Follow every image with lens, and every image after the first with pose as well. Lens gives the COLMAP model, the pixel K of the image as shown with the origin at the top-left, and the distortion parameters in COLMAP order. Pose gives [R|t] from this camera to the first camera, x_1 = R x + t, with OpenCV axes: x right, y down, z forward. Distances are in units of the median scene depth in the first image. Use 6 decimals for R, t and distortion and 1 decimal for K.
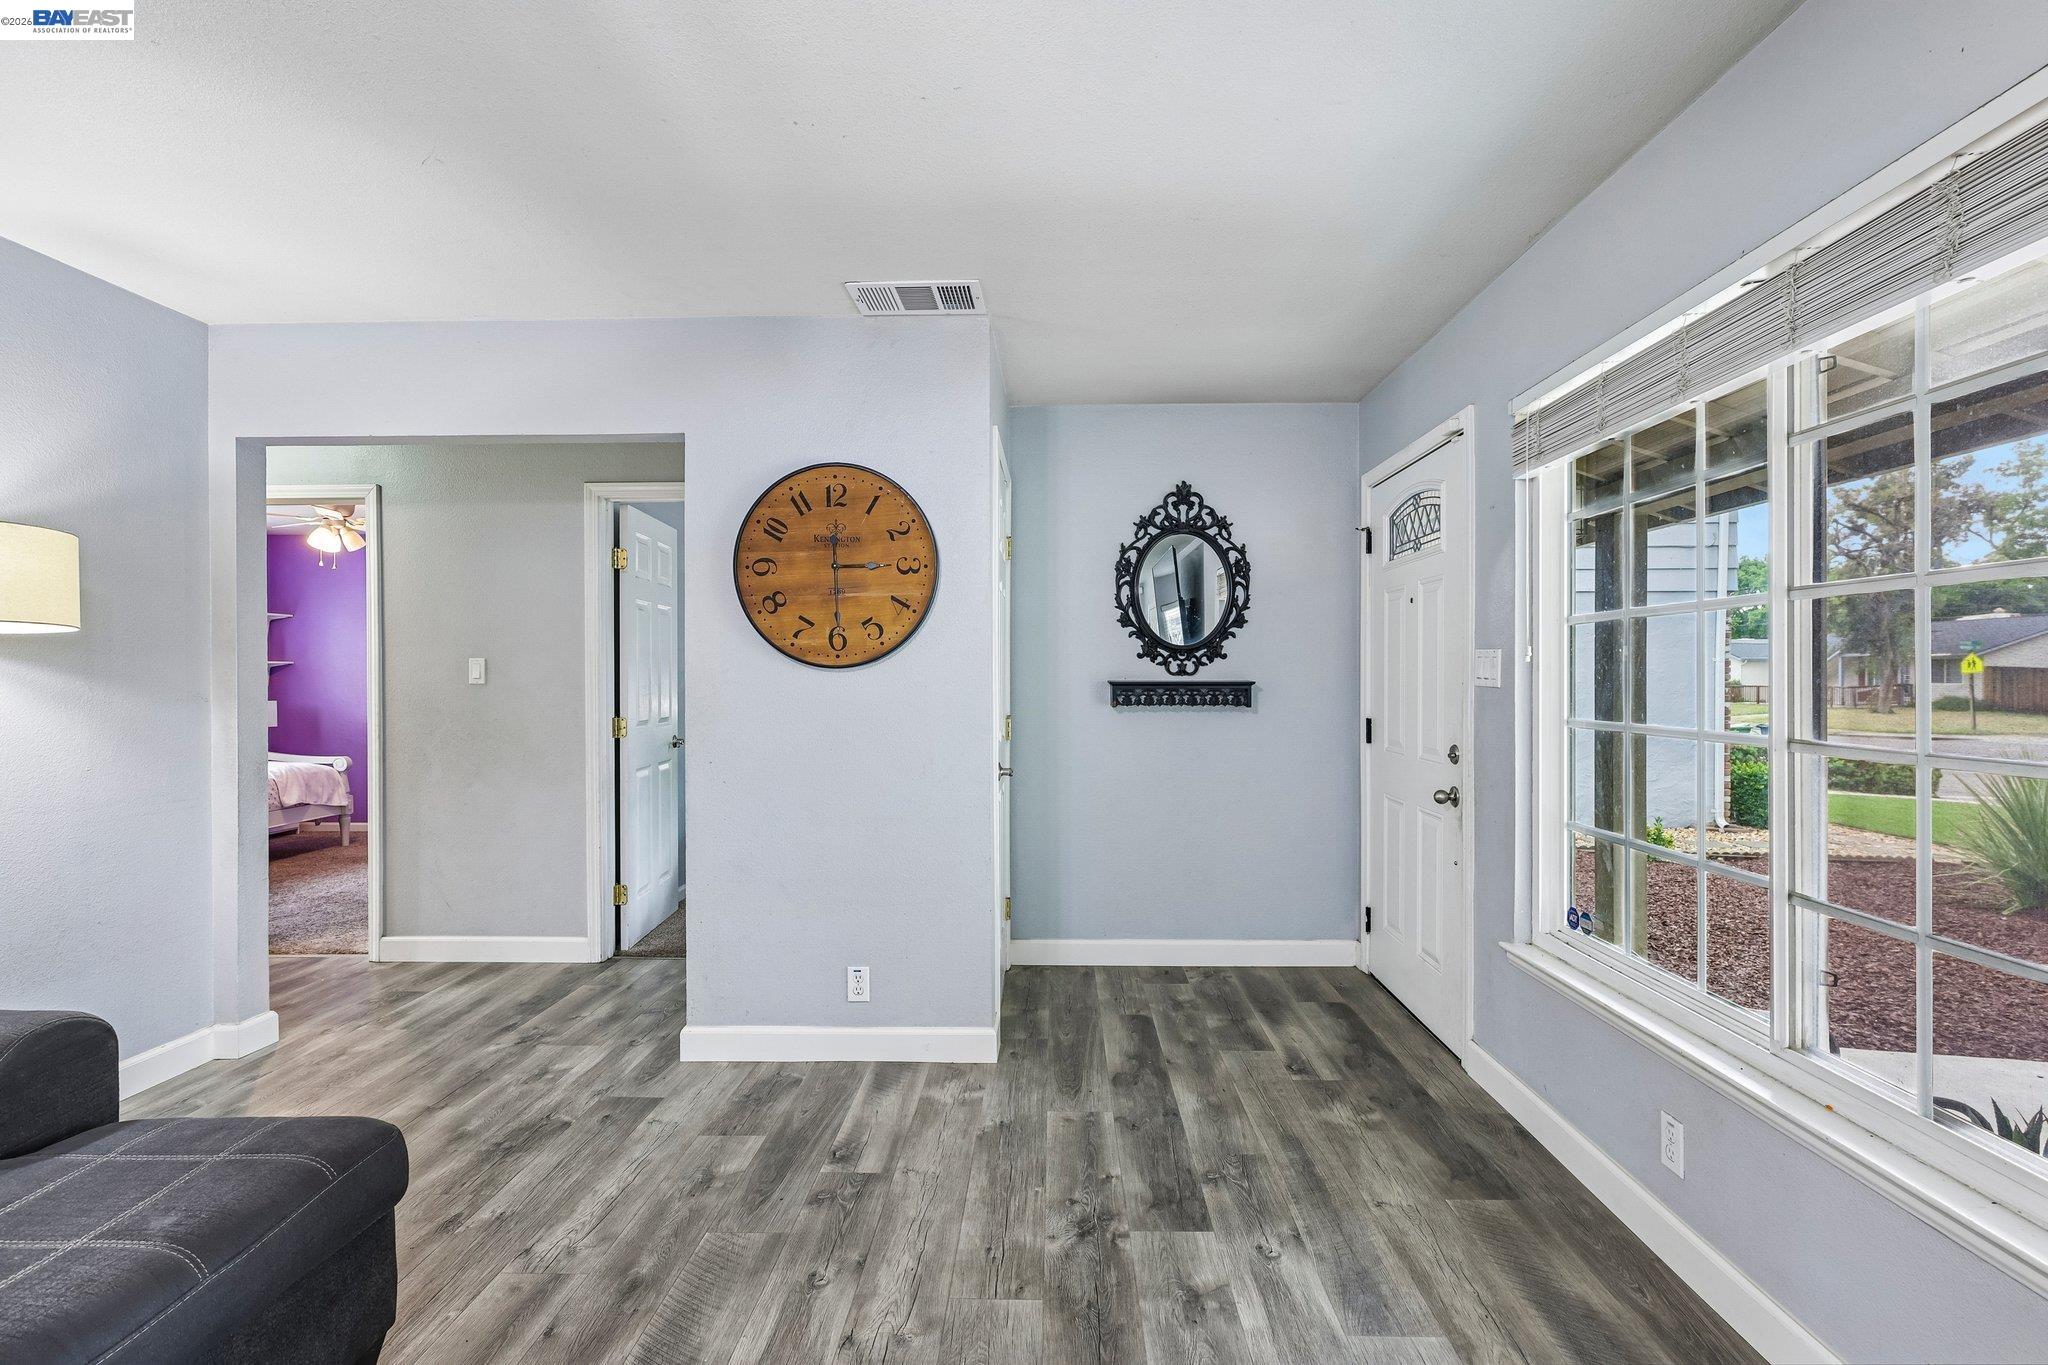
lens RADIAL K [[966.9, 0, 1012.5], [0, 966.9, 691.1], [0, 0, 1]] dist [-0.002640, 0.000077]
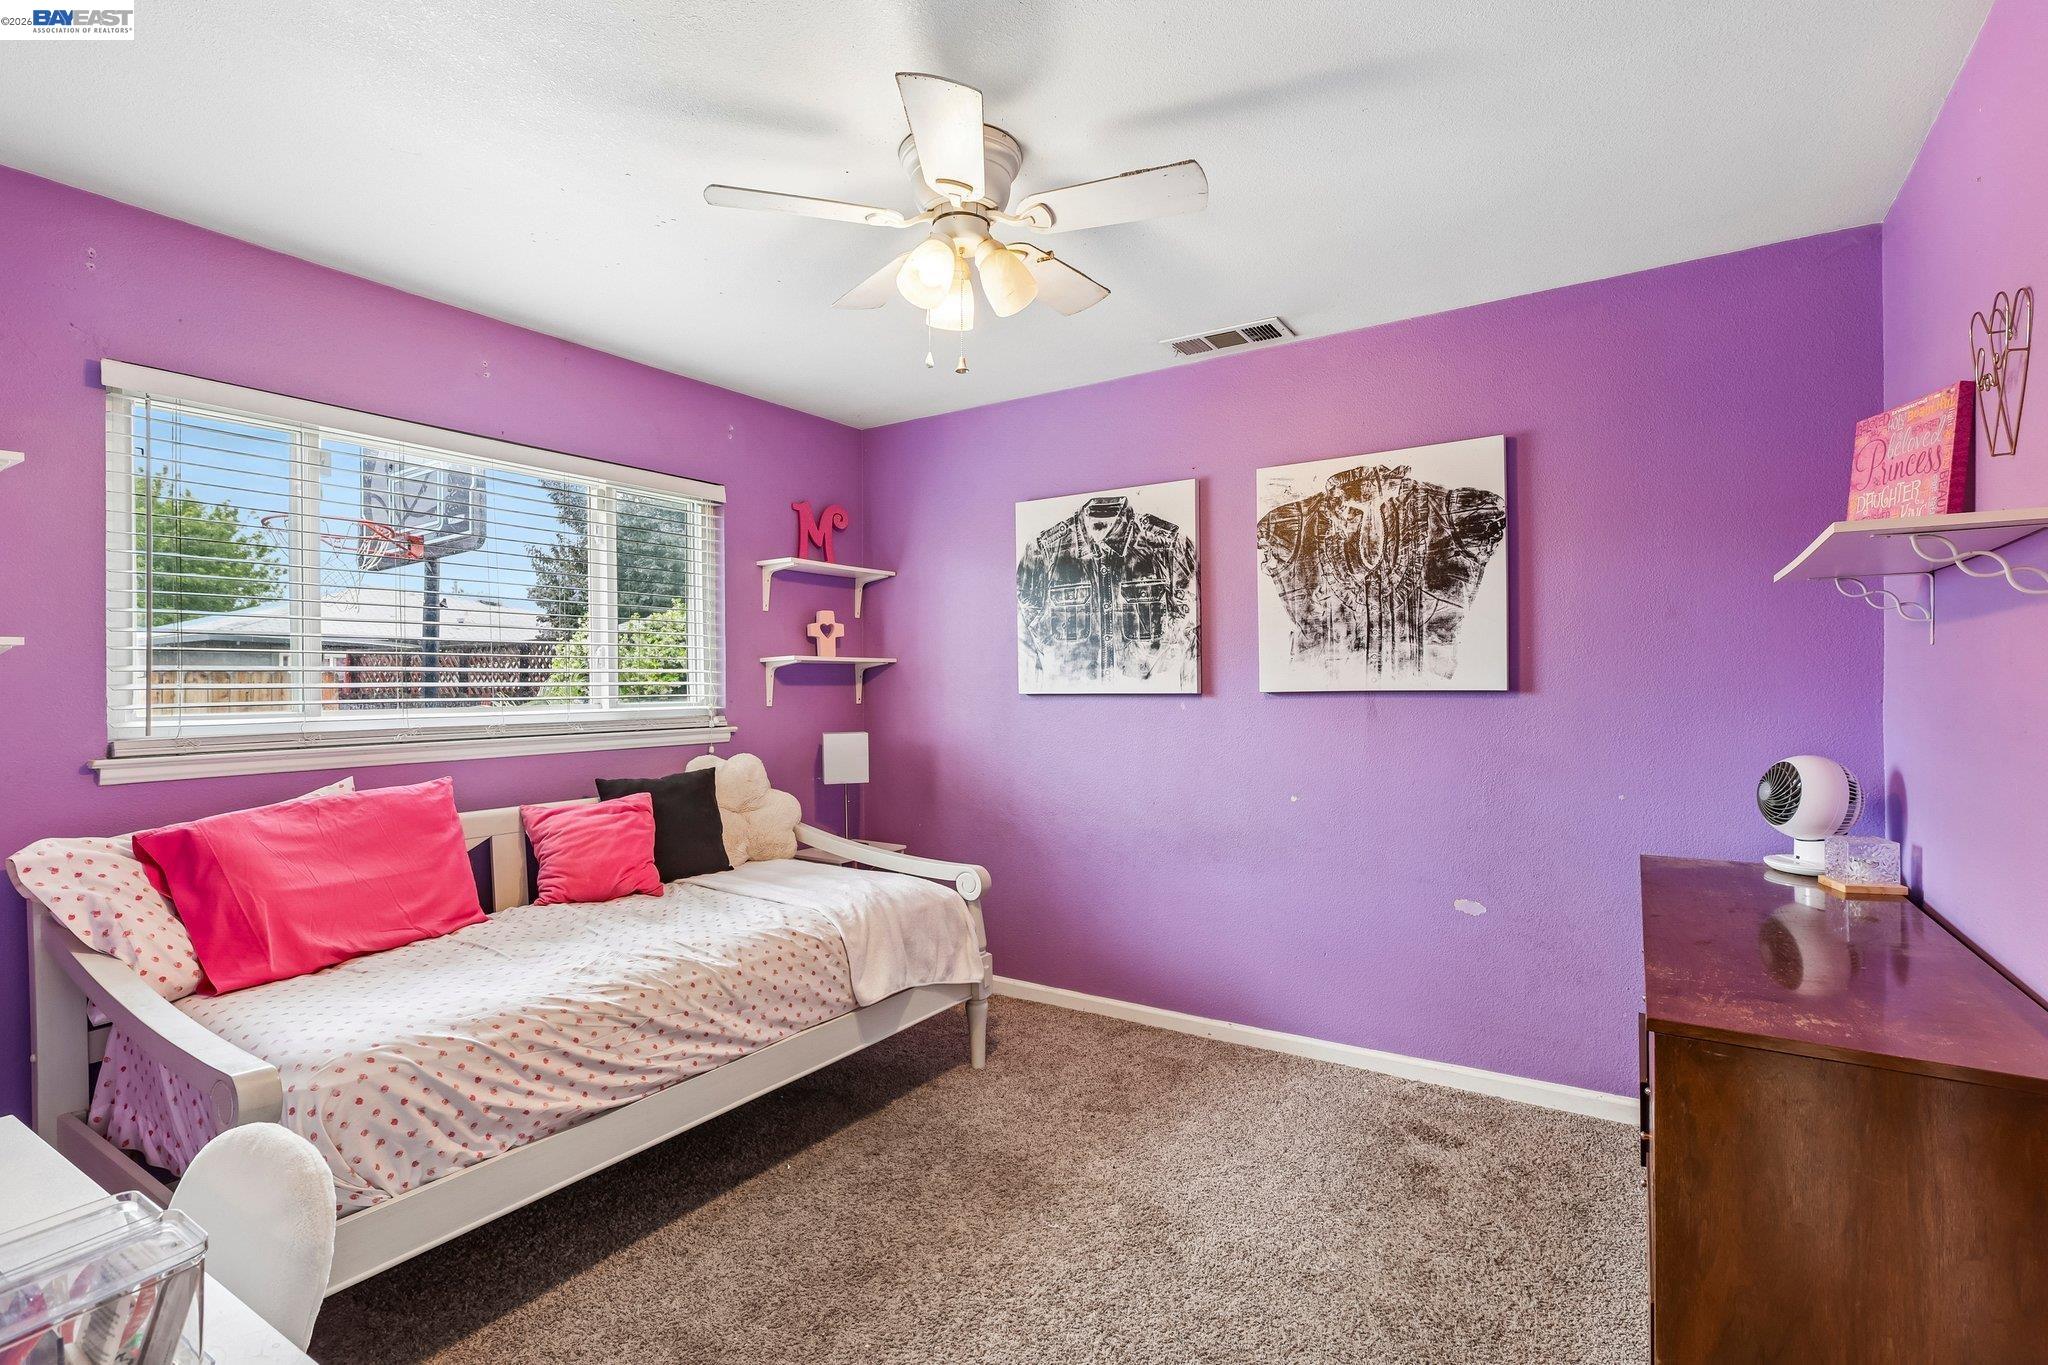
lens RADIAL K [[966.9, 0, 1033.5], [0, 966.9, 669.7], [0, 0, 1]] dist [-0.002640, 0.000077]
pose [[0.862631, -0.001827, -0.505830, -0.444745], [-0.000098, 0.999993, -0.003779, -0.023475], [0.505833, 0.003310, 0.862625, 0.629743]]
